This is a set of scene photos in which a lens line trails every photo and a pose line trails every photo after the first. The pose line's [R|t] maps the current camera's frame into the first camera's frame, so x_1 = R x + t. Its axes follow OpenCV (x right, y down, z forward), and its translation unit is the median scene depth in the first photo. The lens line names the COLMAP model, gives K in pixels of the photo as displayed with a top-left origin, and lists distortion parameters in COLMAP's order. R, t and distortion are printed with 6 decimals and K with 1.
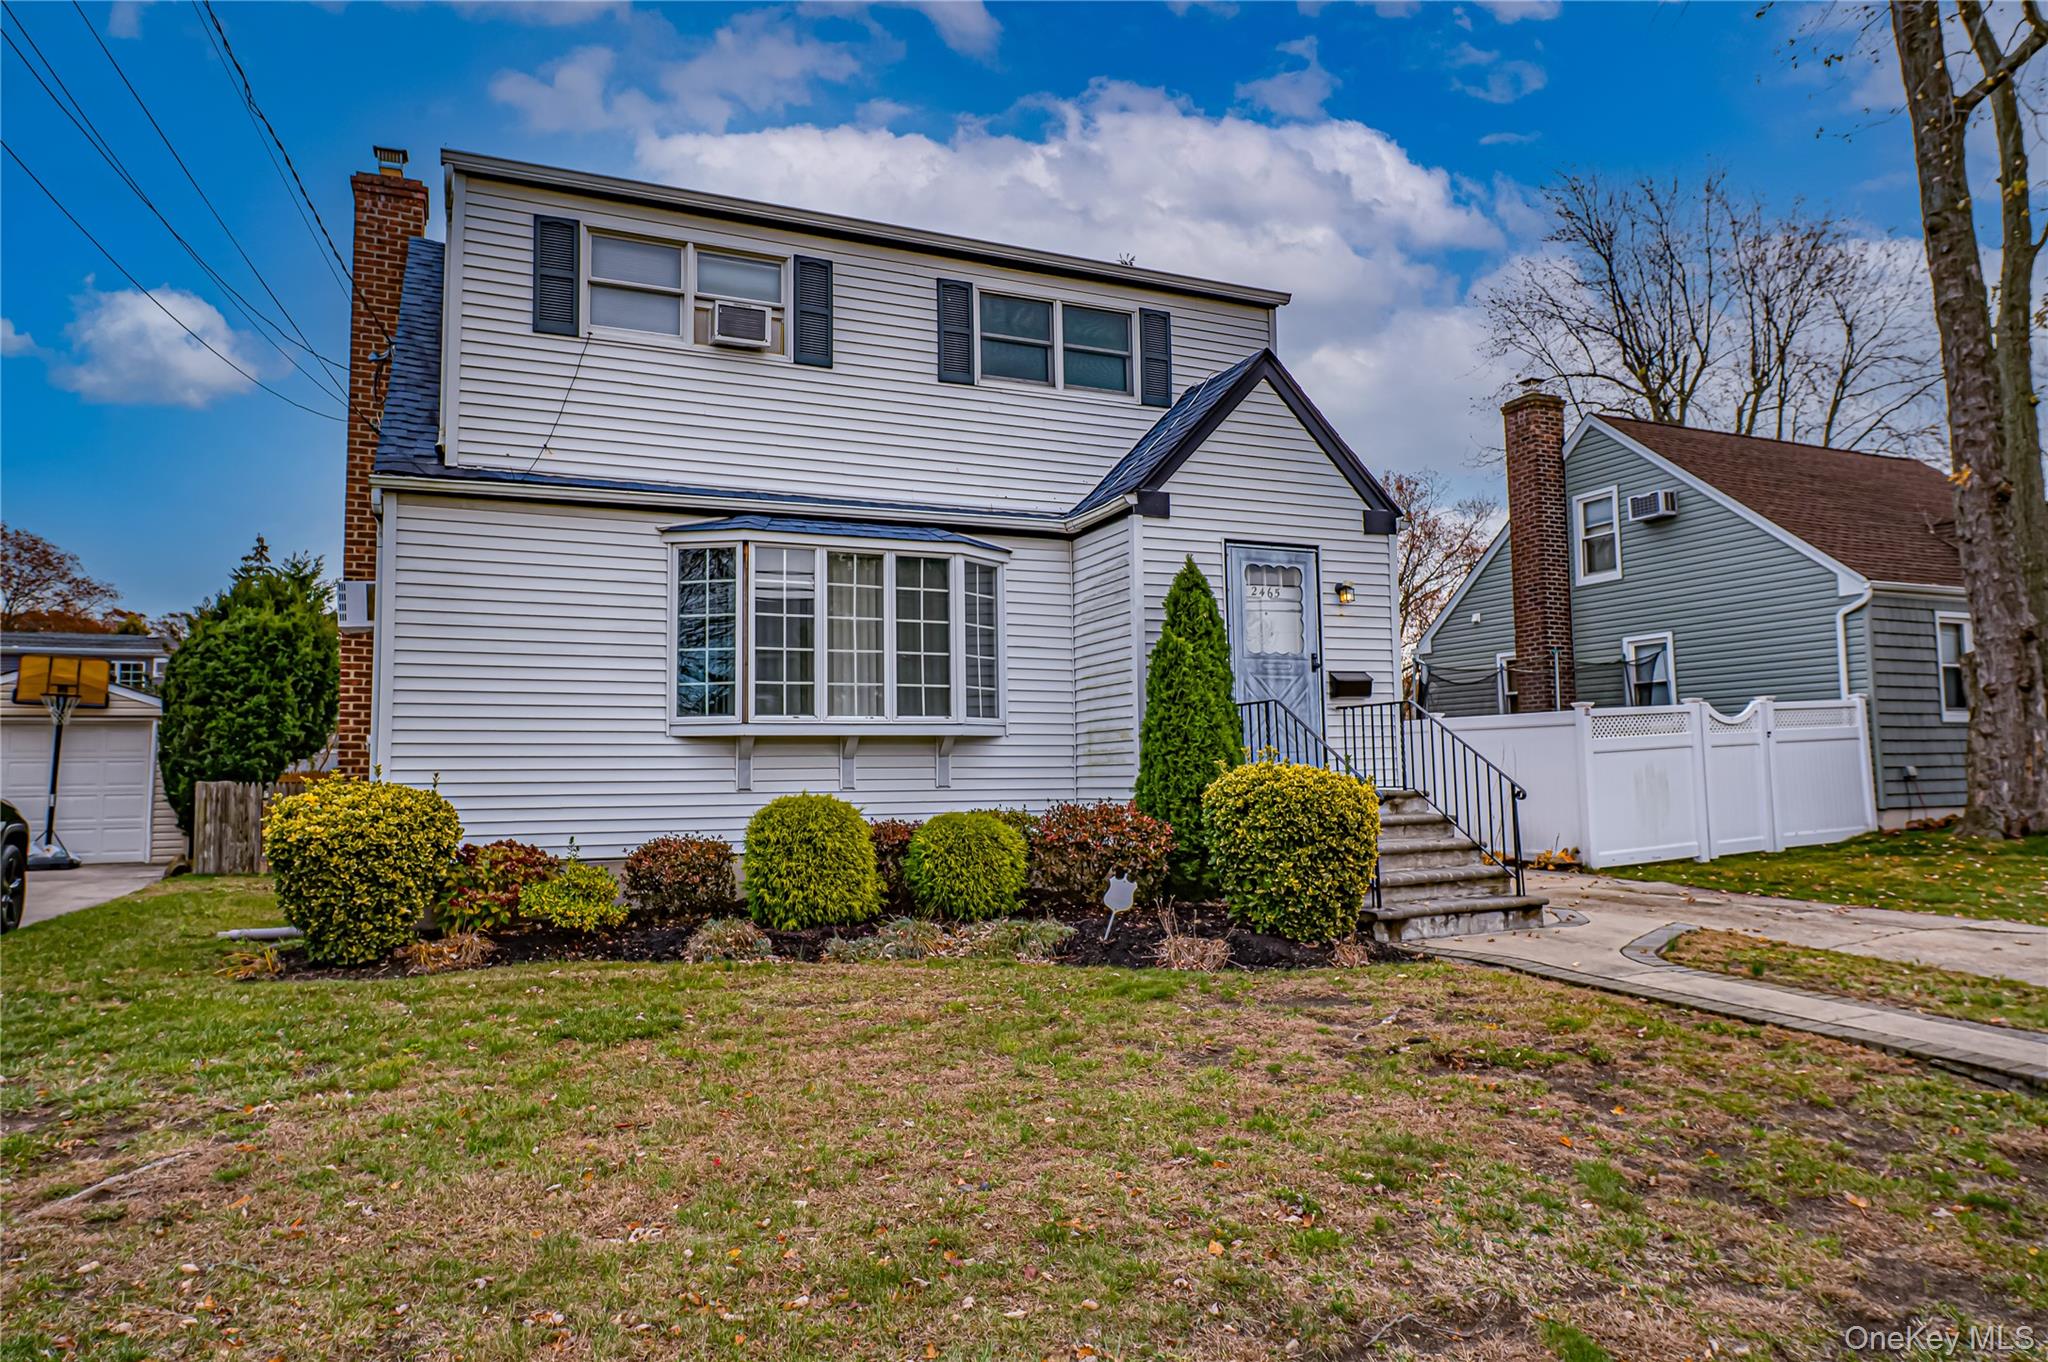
lens RADIAL K [[1298.3, 0, 1024.5], [0, 1298.3, 672.7], [0, 0, 1]] dist [0.001282, -0.000284]
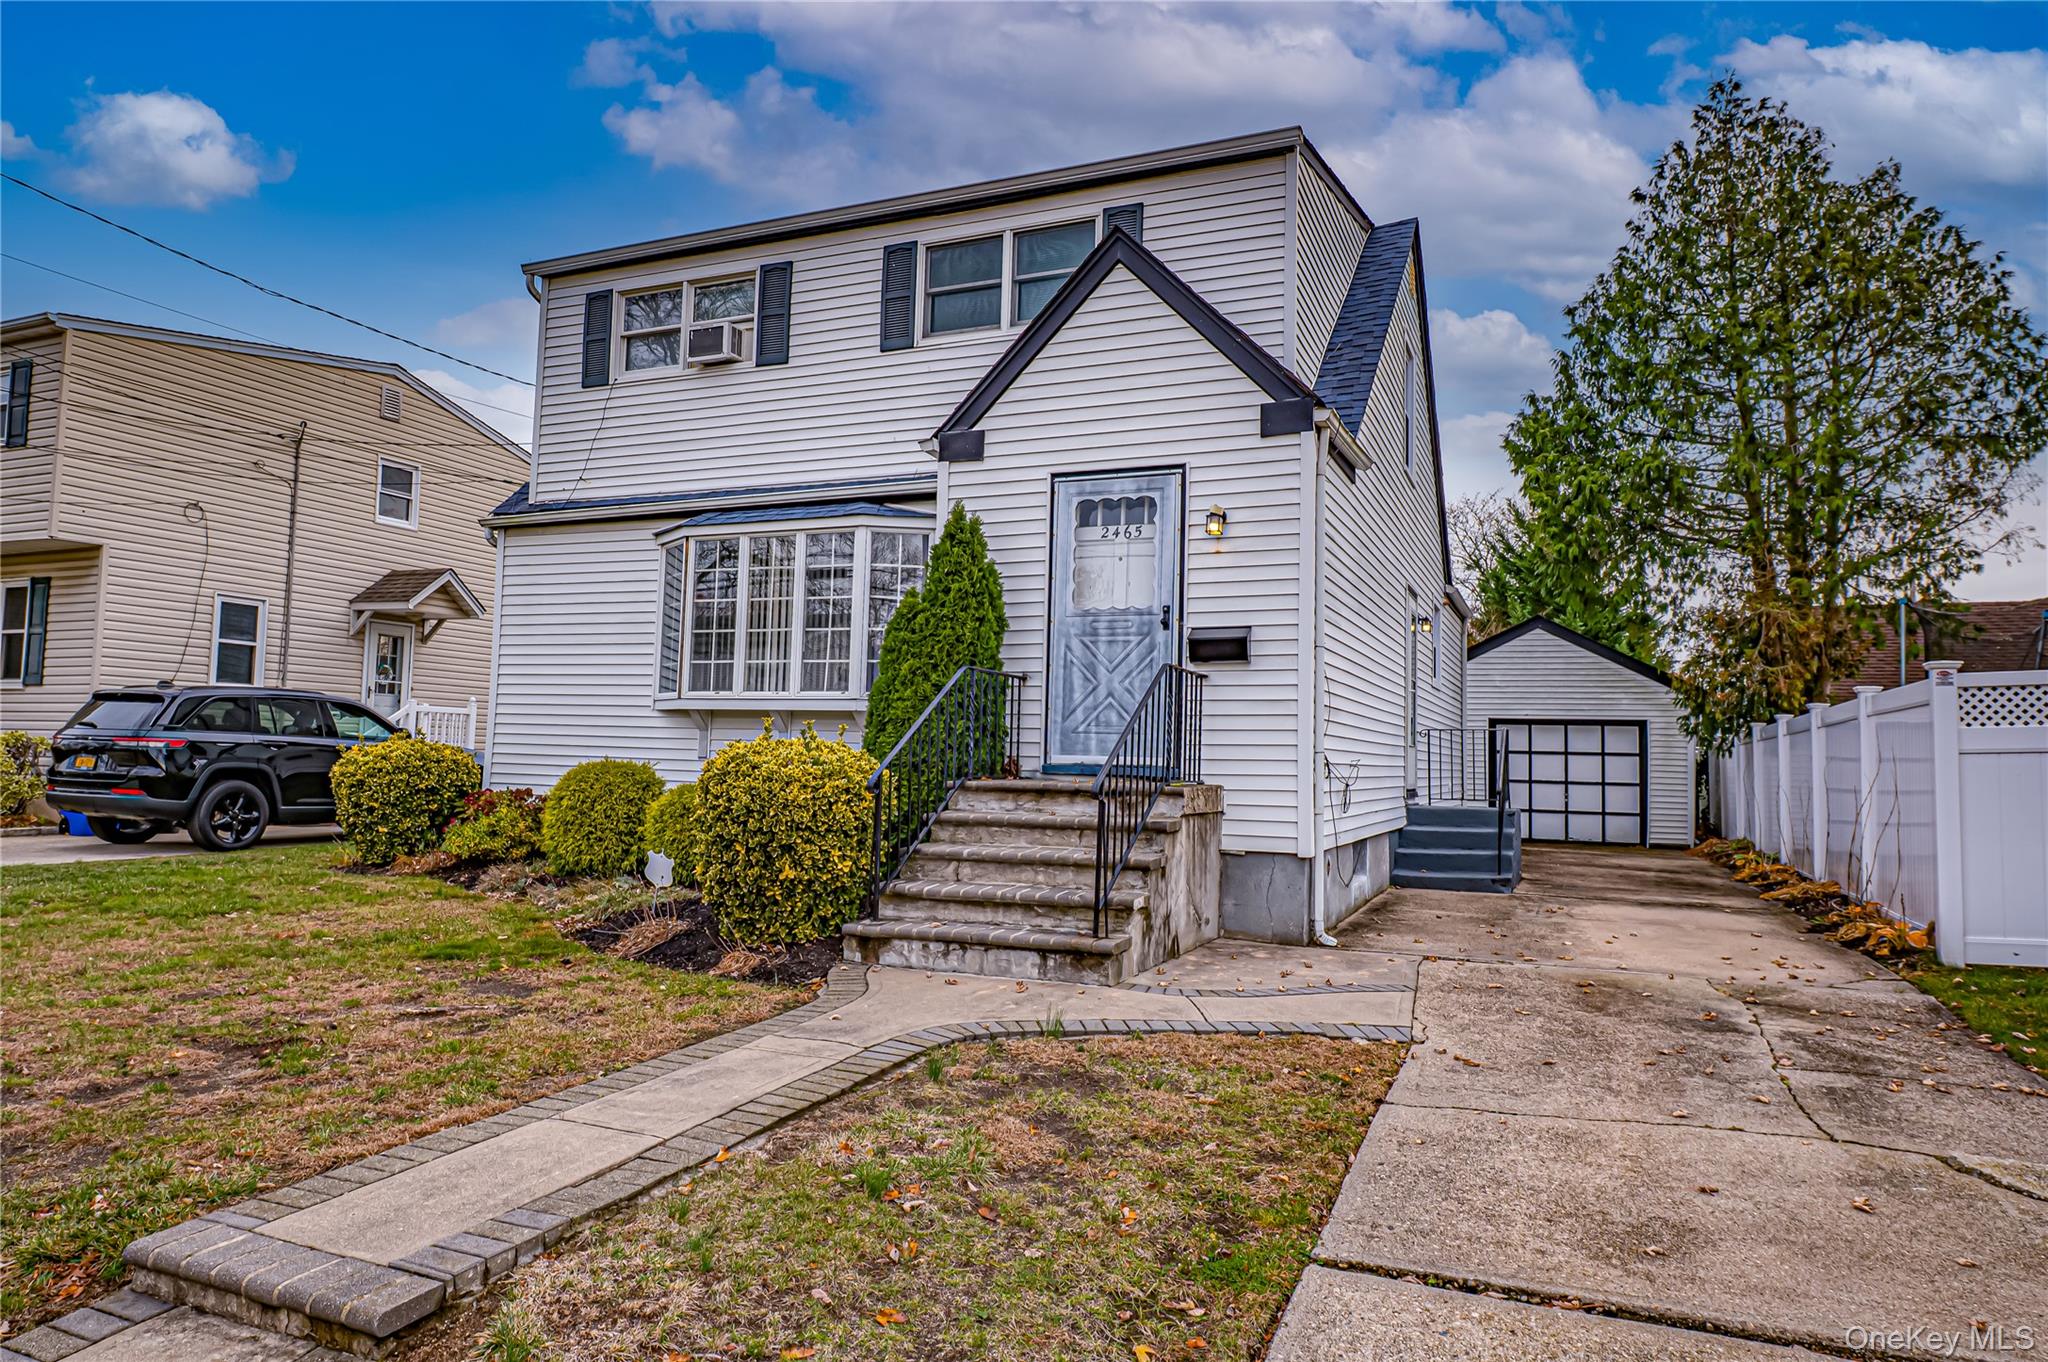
lens RADIAL K [[1316.1, 0, 1026.0], [0, 1316.1, 675.4], [0, 0, 1]] dist [-0.007542, -0.000383]
pose [[0.653670, -0.018320, -0.756558, 0.788024], [0.025758, 0.999666, -0.001952, 0.026822], [0.756341, -0.018212, 0.653924, 0.444975]]
